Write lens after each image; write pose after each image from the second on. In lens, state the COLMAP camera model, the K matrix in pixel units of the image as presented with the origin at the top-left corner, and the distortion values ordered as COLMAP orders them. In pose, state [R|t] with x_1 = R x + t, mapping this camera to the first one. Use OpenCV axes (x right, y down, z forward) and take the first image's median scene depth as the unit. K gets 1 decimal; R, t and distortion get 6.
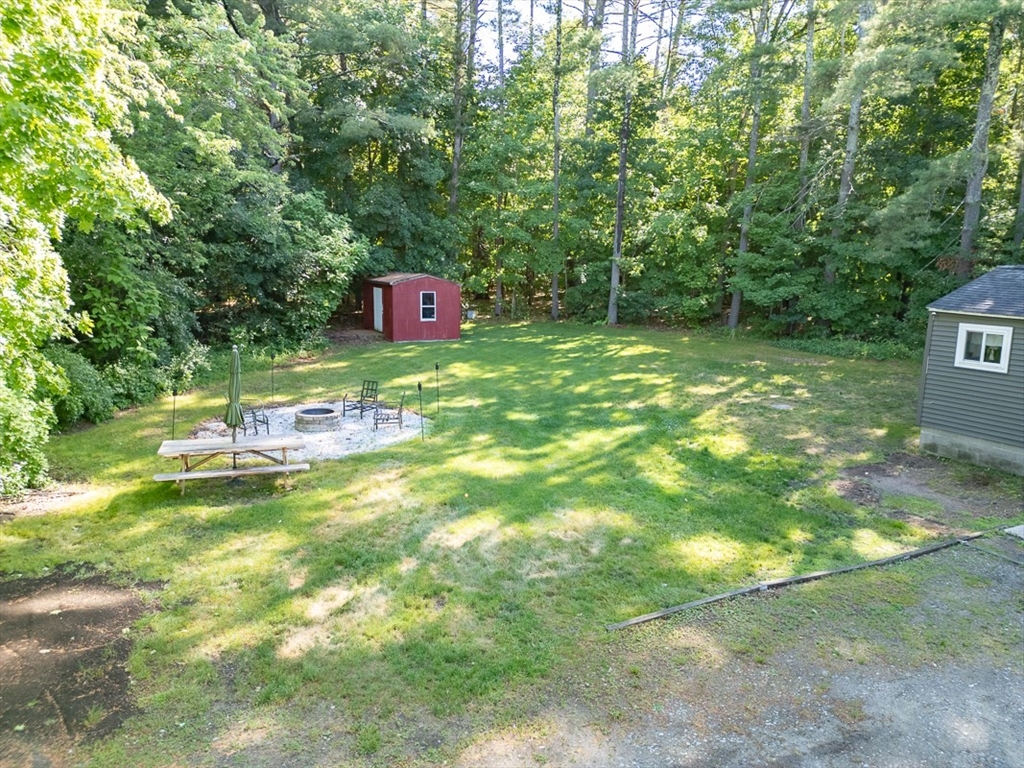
lens RADIAL K [[715.8, 0, 512.0], [0, 715.8, 384.0], [0, 0, 1]] dist [0.000910, 0.001457]
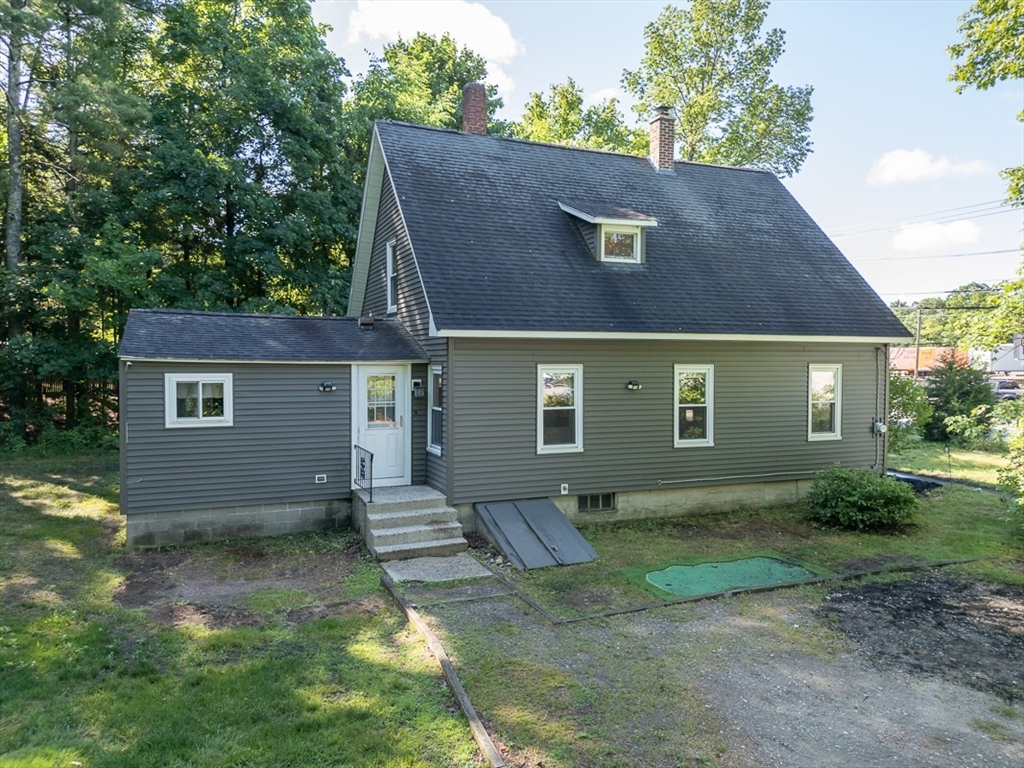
lens RADIAL K [[720.3, 0, 512.0], [0, 720.3, 384.0], [0, 0, 1]] dist [0.060473, -0.055554]
pose [[0.071232, -0.045239, 0.996433, -0.154501], [0.166414, 0.985509, 0.032847, -0.035737], [-0.983480, 0.163481, 0.077729, 0.558202]]
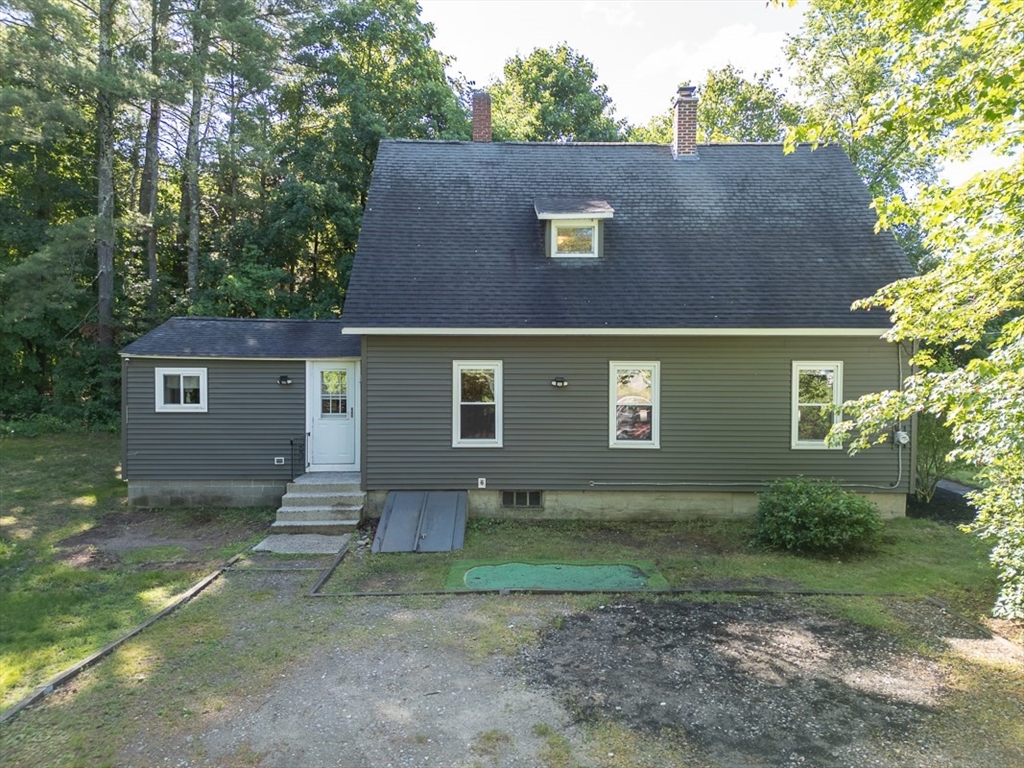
lens RADIAL K [[720.3, 0, 512.0], [0, 720.3, 384.0], [0, 0, 1]] dist [0.060473, -0.055554]
pose [[0.437286, -0.034156, 0.898674, -0.060148], [0.153957, 0.987370, -0.037387, 0.049668], [-0.886046, 0.154706, 0.437022, 0.132337]]
